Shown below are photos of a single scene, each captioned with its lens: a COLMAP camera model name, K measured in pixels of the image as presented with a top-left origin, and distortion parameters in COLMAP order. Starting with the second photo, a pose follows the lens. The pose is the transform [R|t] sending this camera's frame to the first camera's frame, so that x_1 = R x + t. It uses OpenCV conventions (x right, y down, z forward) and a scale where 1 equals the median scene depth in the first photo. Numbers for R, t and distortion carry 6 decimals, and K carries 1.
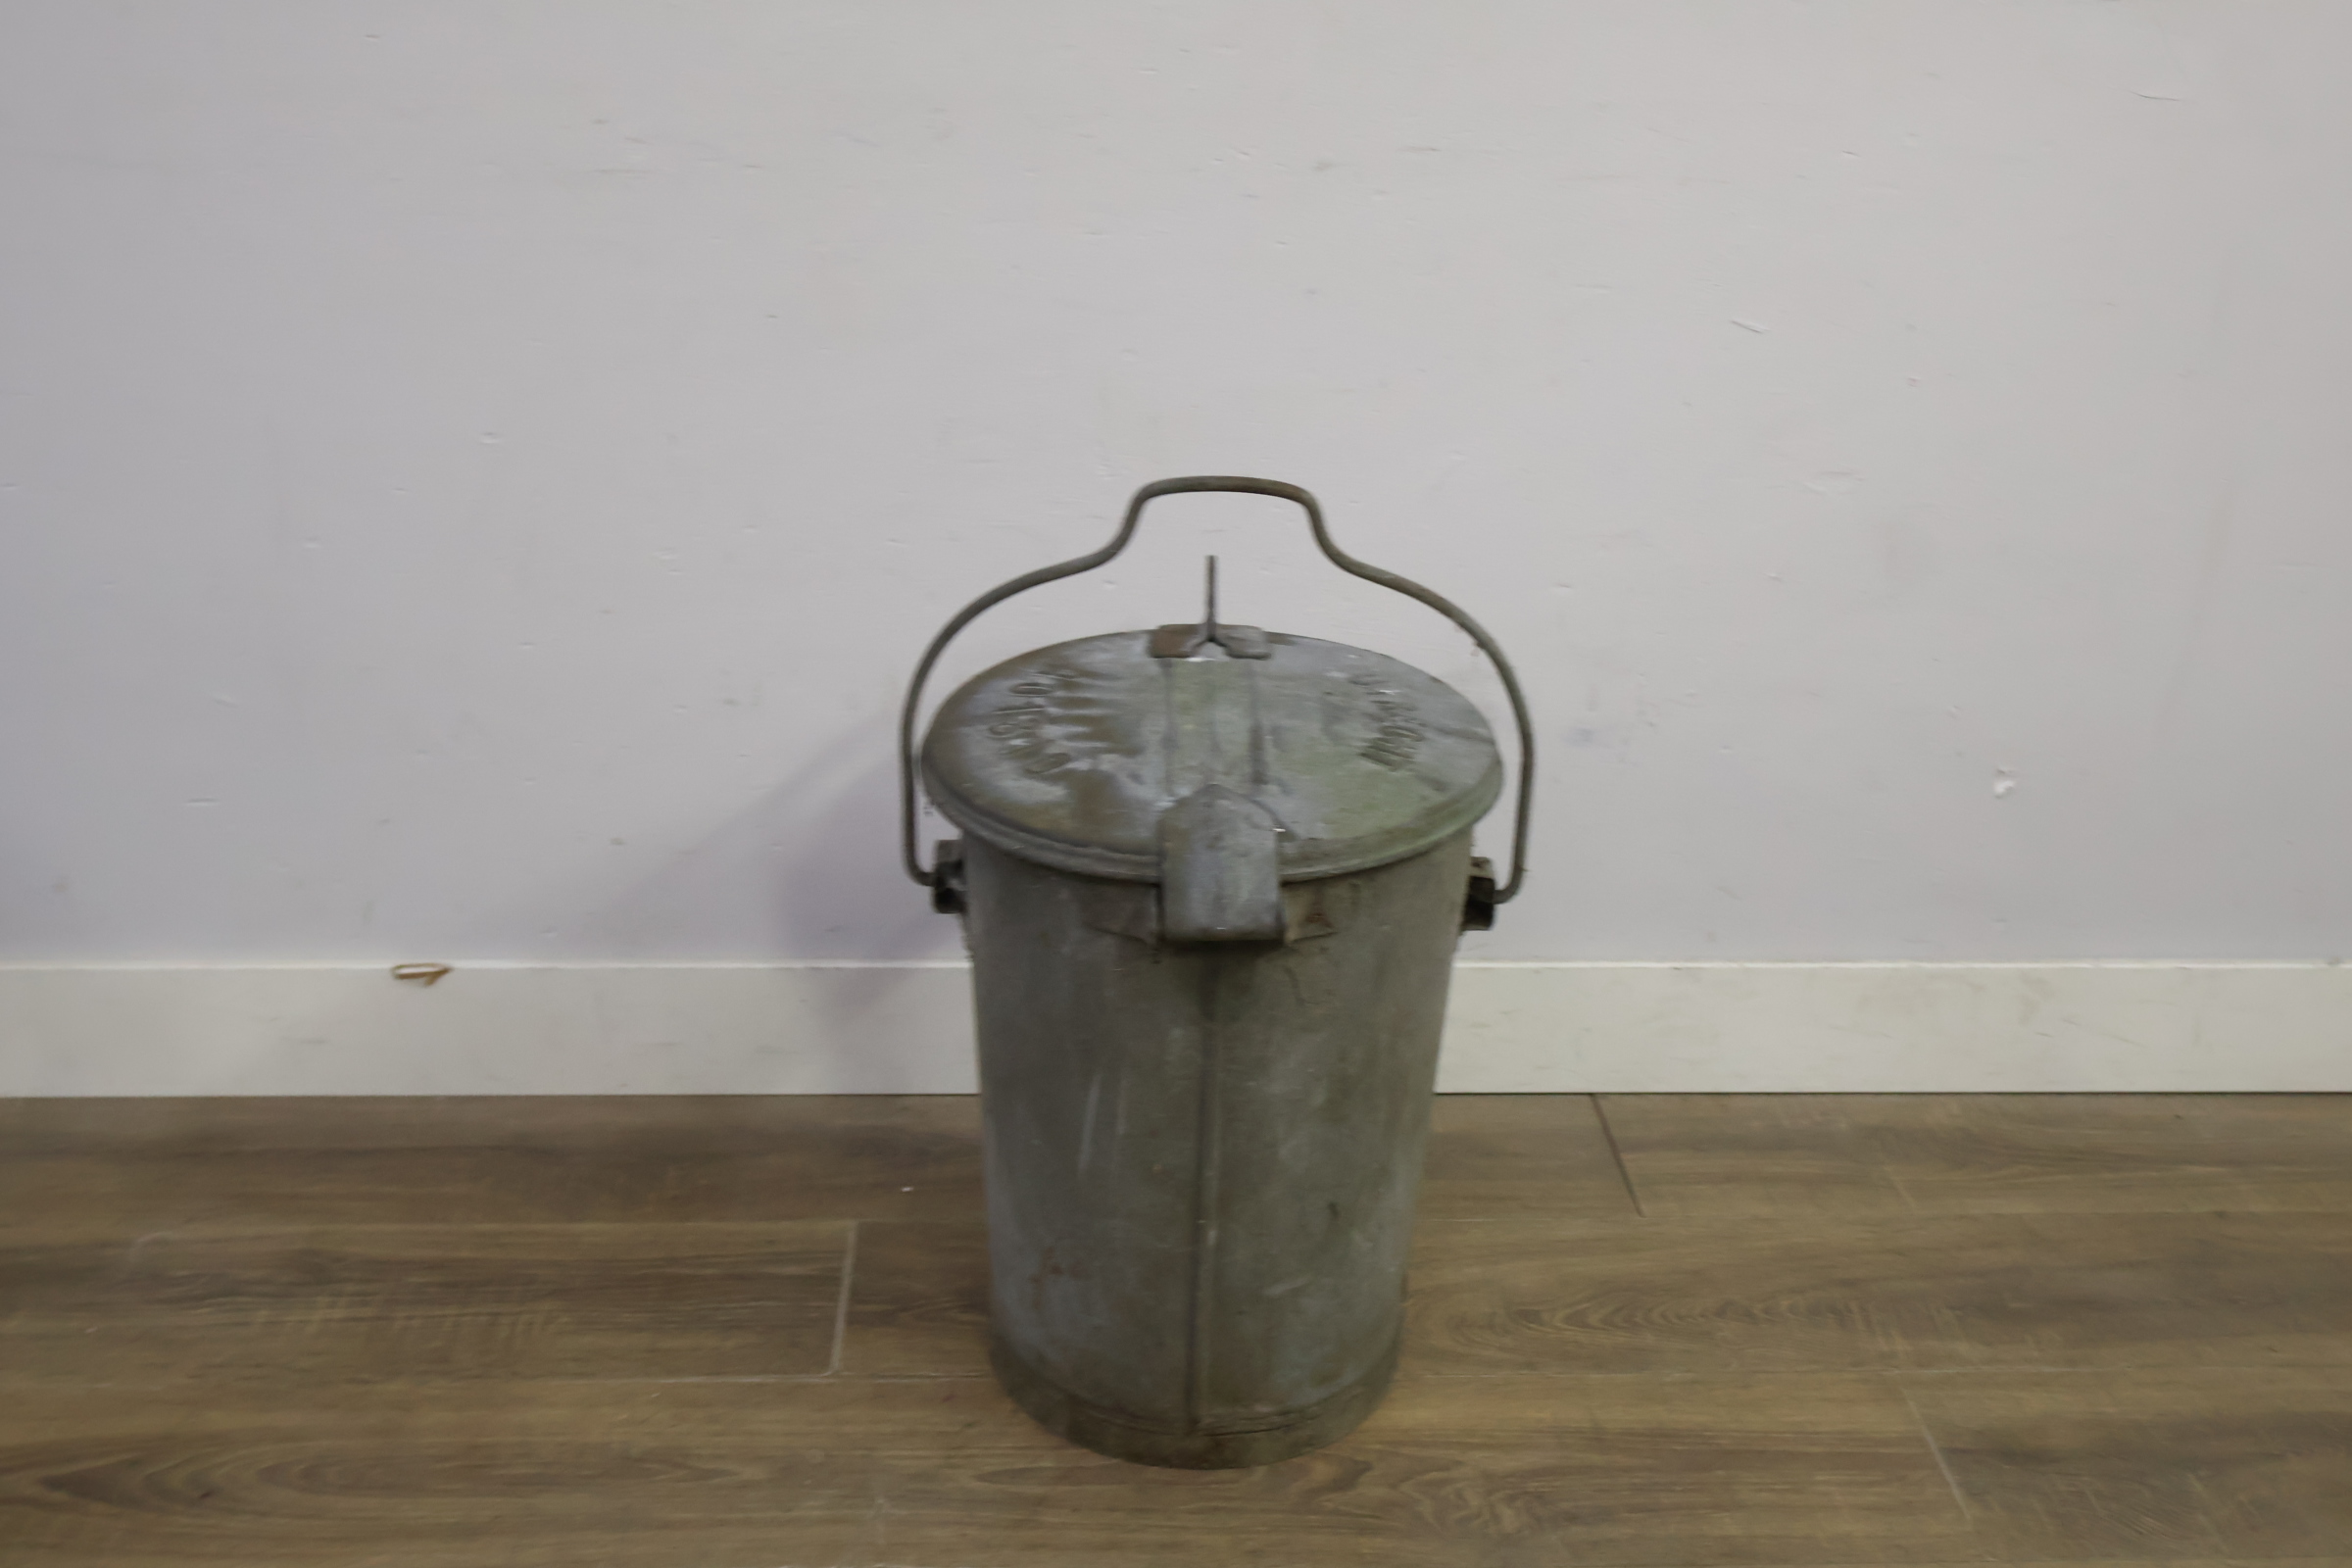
lens RADIAL K [[2574.8, 0, 1168.6], [0, 2574.8, 779.6], [0, 0, 1]] dist [-0.006126, 0.000000]
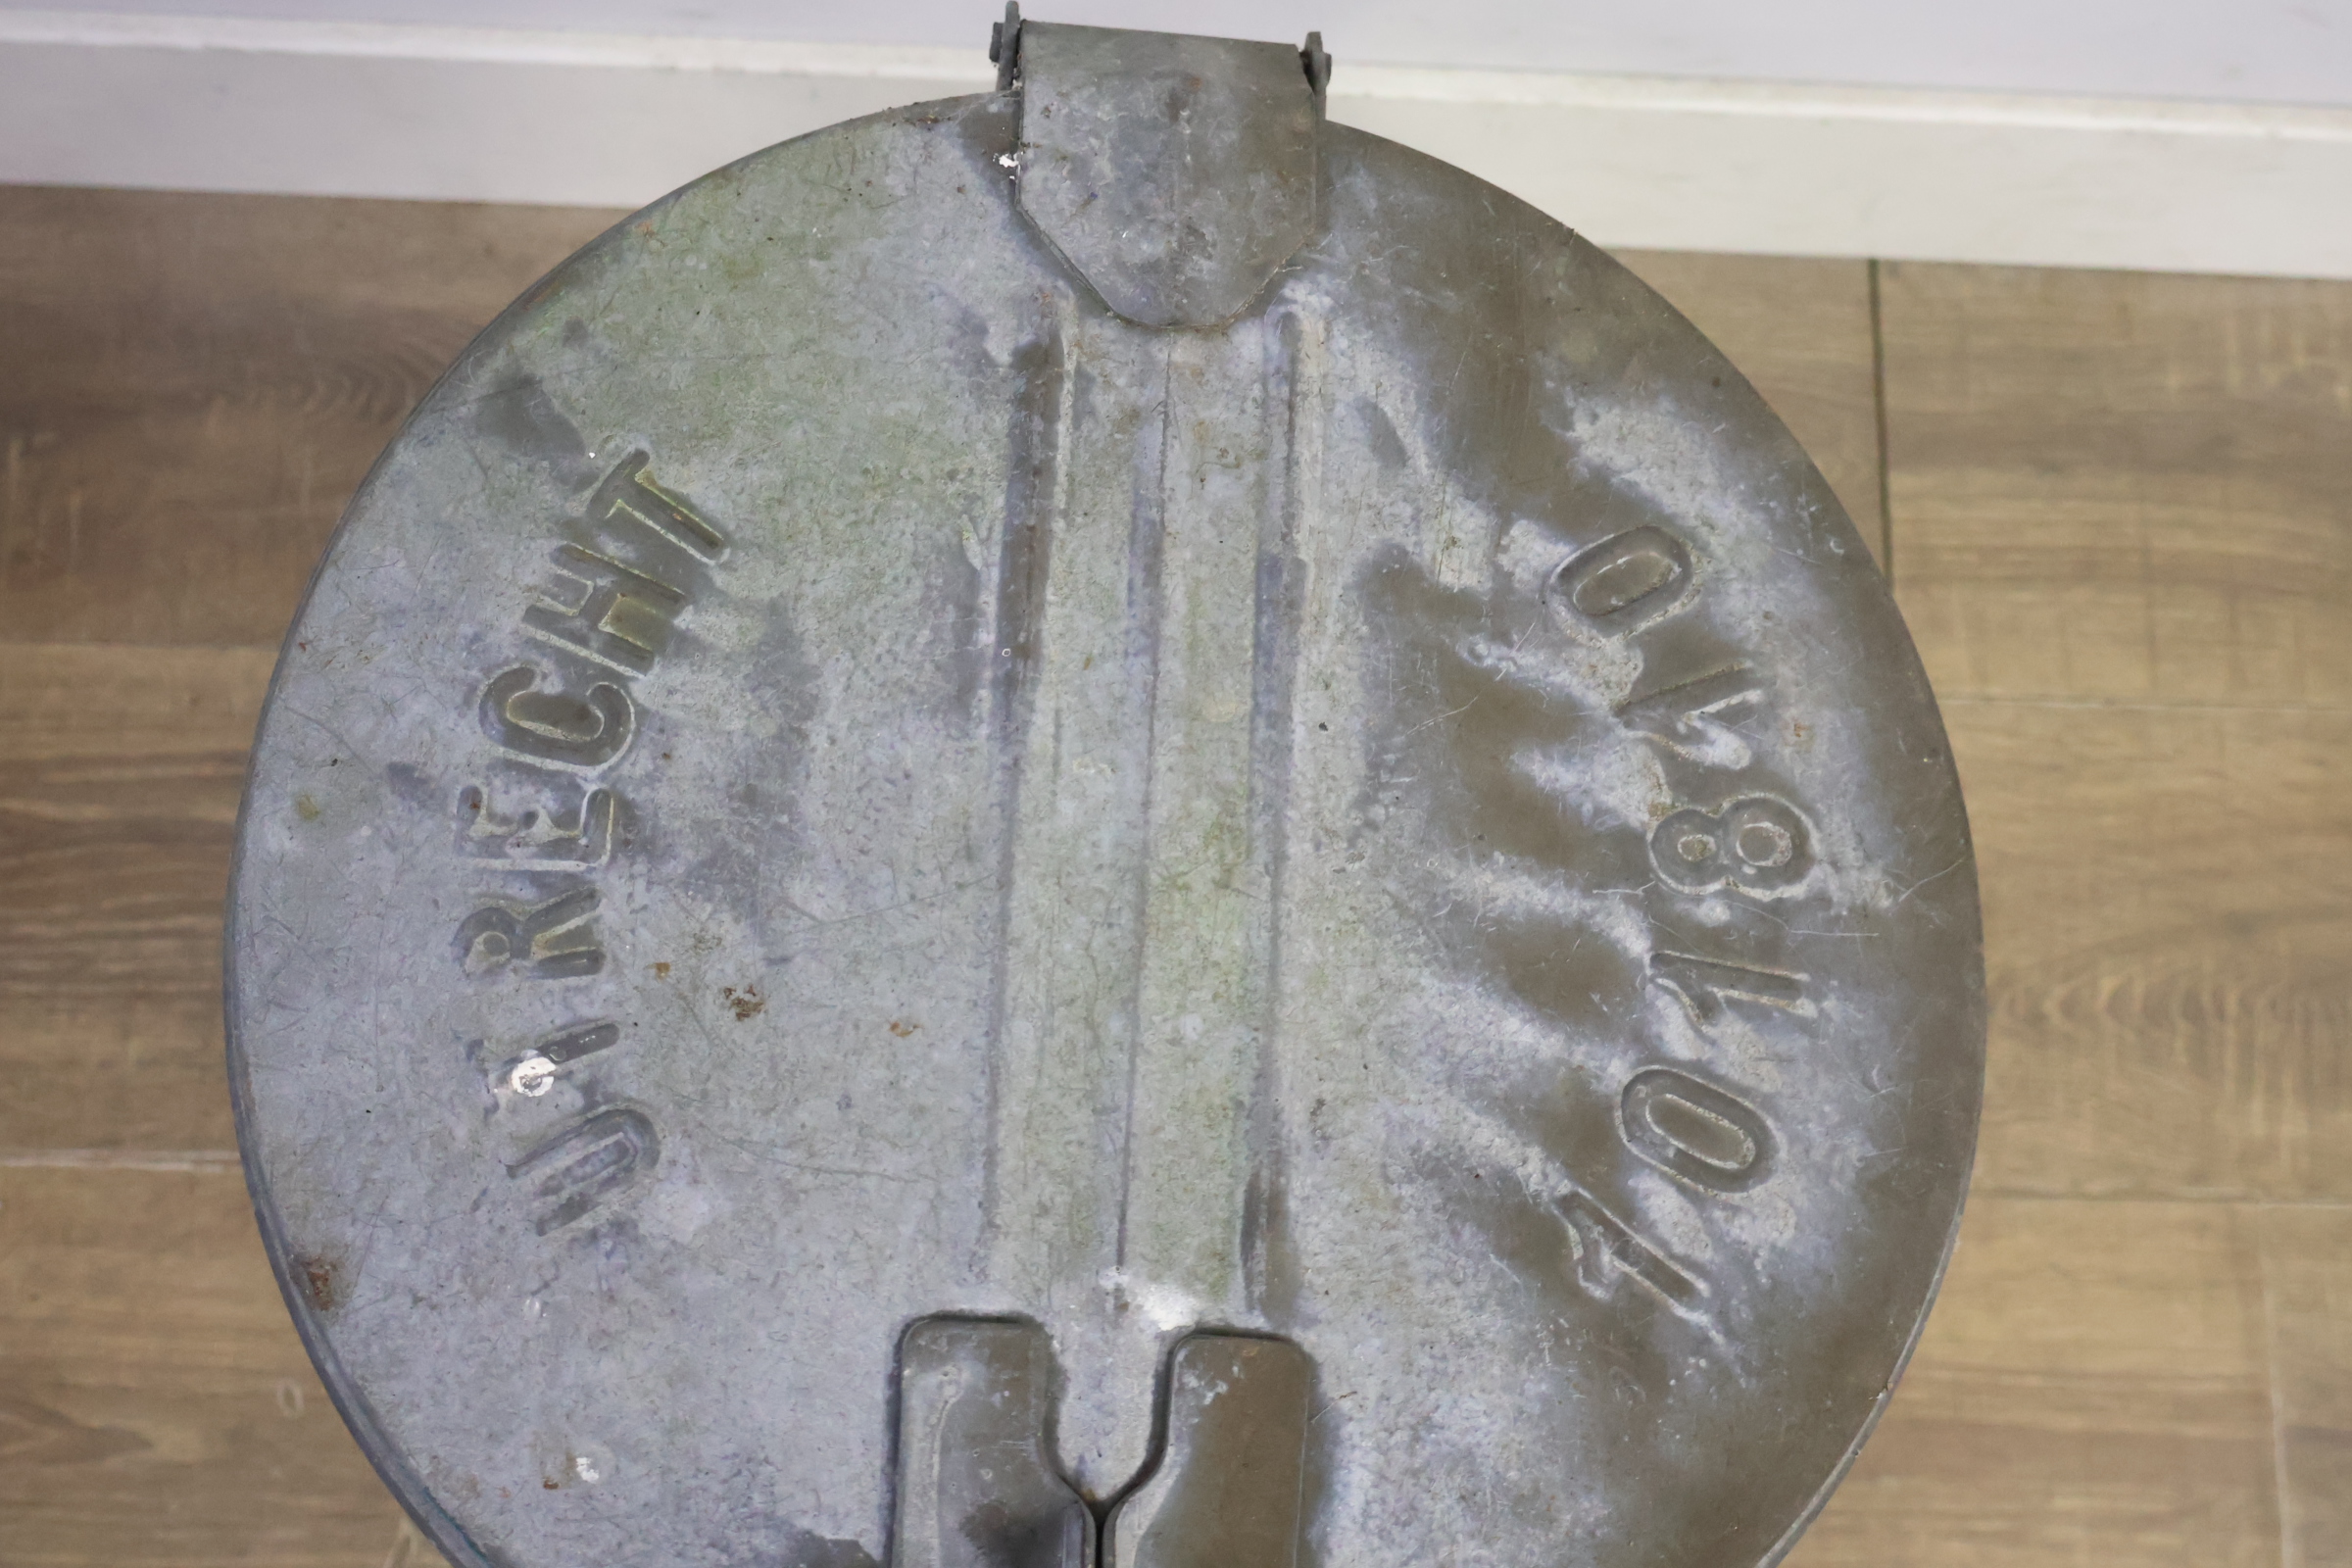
lens RADIAL K [[2574.8, 0, 1162.5], [0, 2574.8, 763.0], [0, 0, 1]] dist [-0.006126, 0.000000]
pose [[0.997487, 0.068859, 0.016688, 0.030385], [-0.053550, 0.578460, 0.813951, -0.261330], [0.046395, -0.812799, 0.580693, 0.740533]]
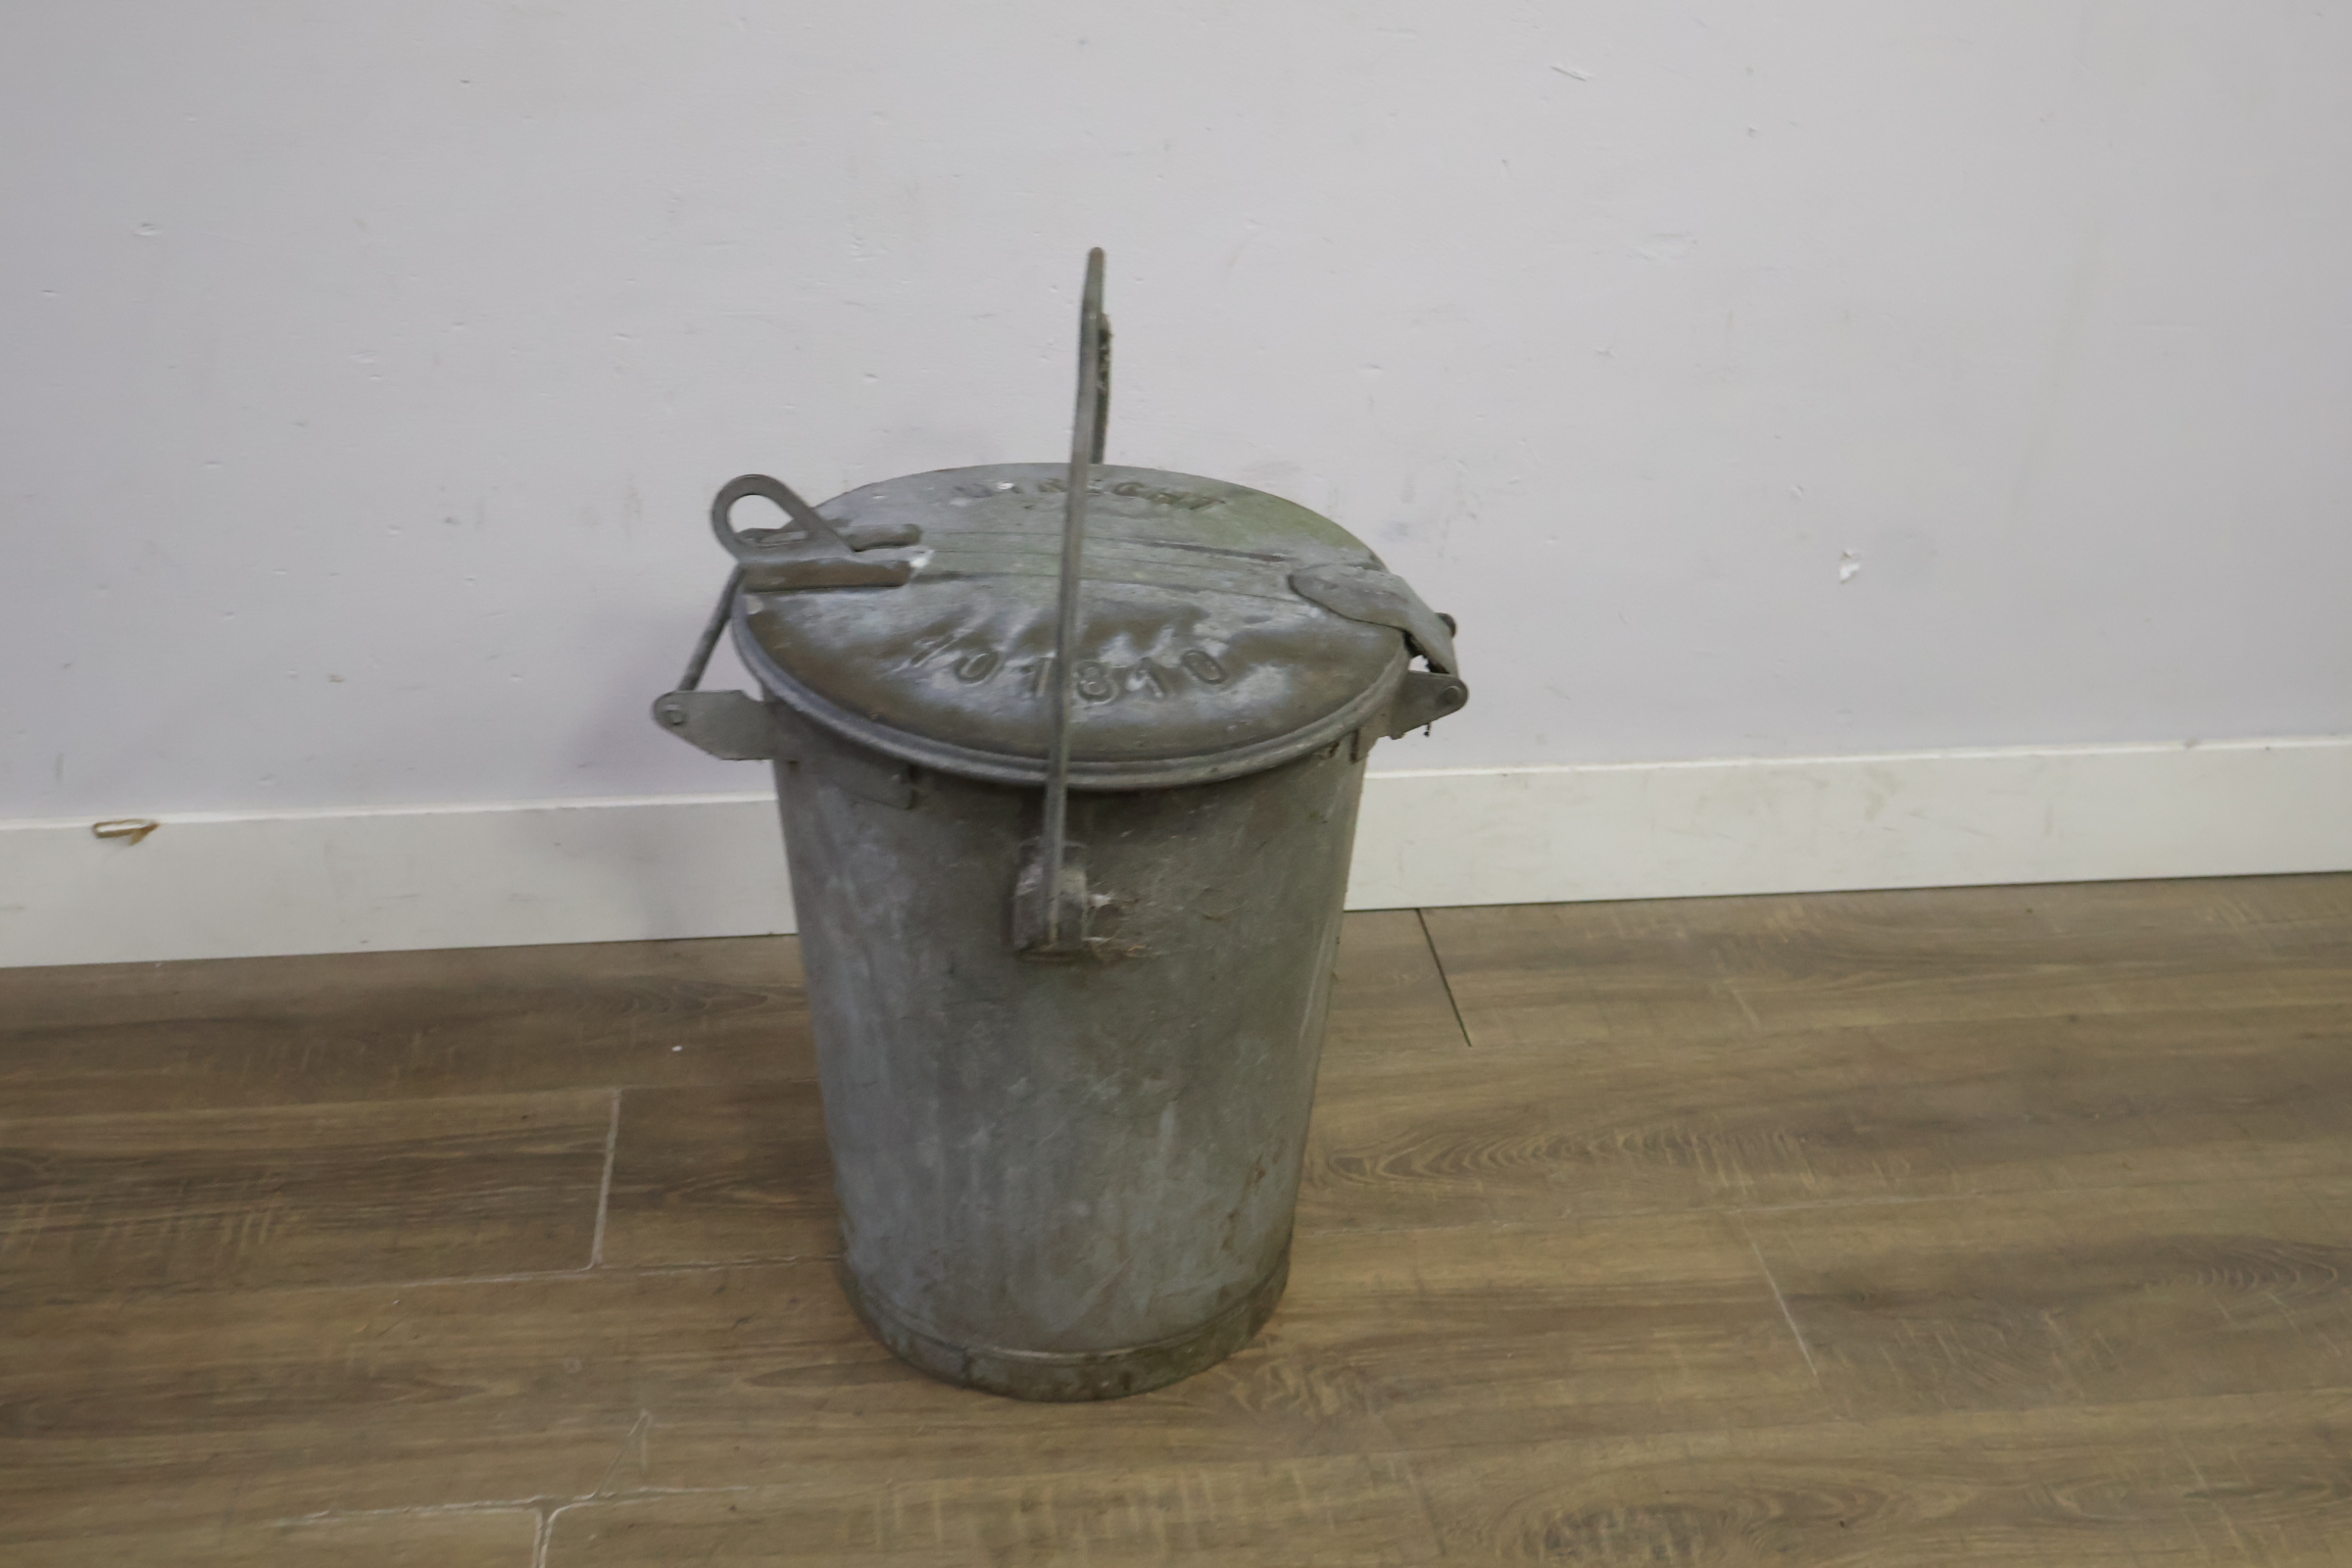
lens RADIAL K [[2574.8, 0, 1176.6], [0, 2574.8, 787.8], [0, 0, 1]] dist [-0.006126, 0.000000]
pose [[0.997588, -0.034881, 0.060016, 0.026808], [0.028114, 0.993520, 0.110127, -0.032557], [-0.063469, -0.108175, 0.992104, 0.095734]]
